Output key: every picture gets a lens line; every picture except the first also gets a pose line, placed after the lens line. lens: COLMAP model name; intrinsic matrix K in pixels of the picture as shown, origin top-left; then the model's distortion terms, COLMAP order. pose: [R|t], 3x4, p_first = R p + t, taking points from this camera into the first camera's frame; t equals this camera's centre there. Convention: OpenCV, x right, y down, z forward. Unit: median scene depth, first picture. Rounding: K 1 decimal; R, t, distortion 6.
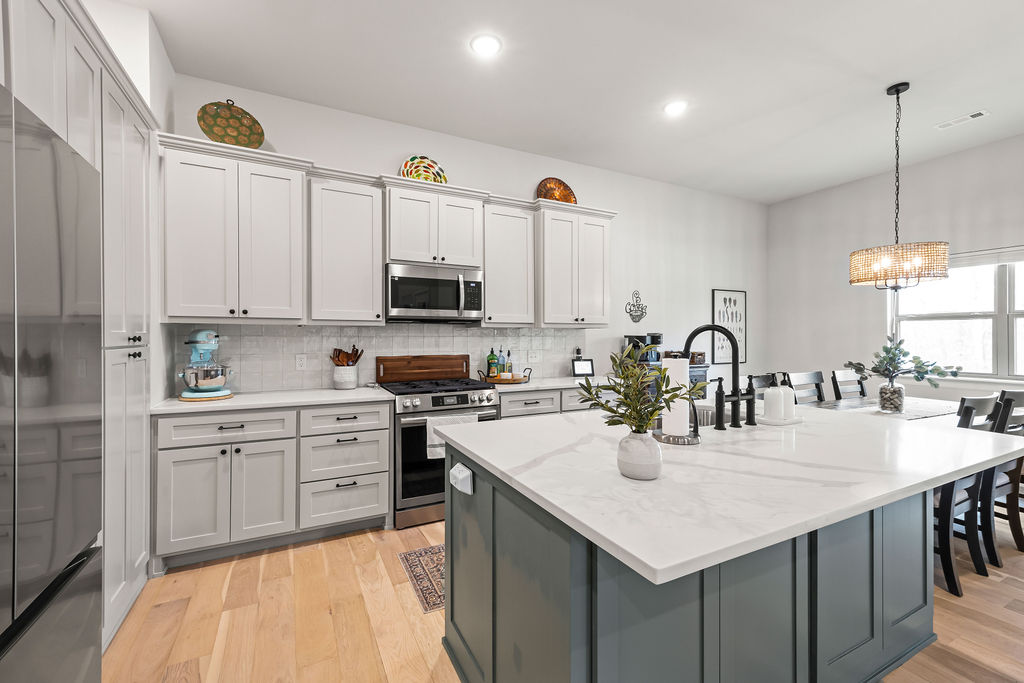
lens RADIAL K [[433.5, 0, 510.2], [0, 433.5, 338.6], [0, 0, 1]] dist [0.008595, -0.000265]
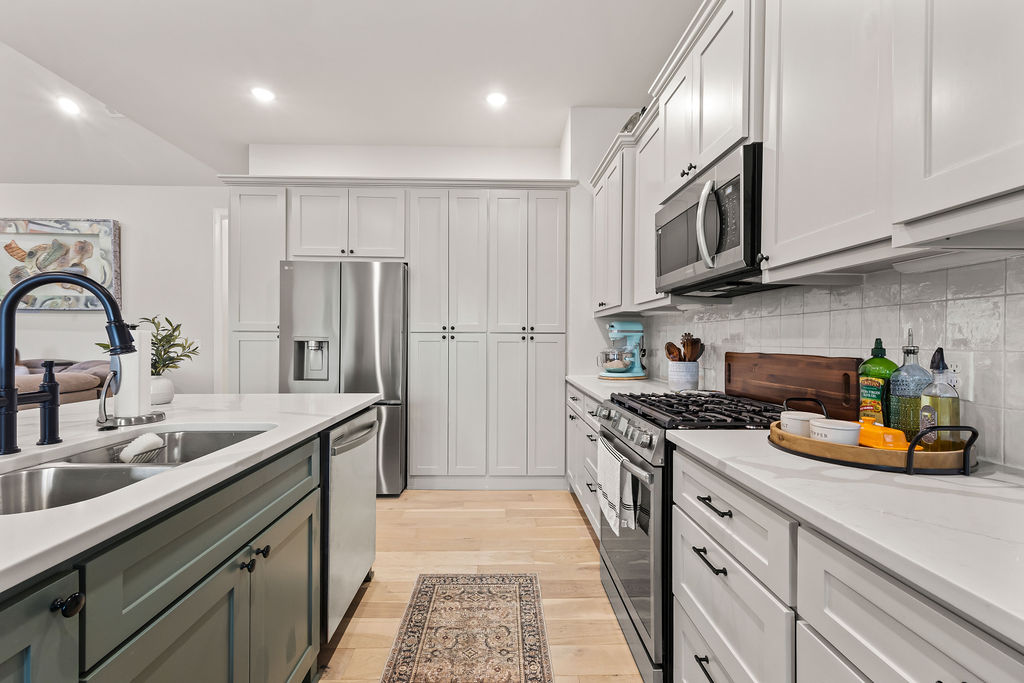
lens RADIAL K [[433.5, 0, 510.2], [0, 433.5, 338.6], [0, 0, 1]] dist [0.008595, -0.000265]
pose [[-0.437920, -0.007709, -0.898981, 0.360372], [-0.010945, 0.999935, -0.003243, 0.024304], [0.898947, 0.008419, -0.437976, 0.886193]]
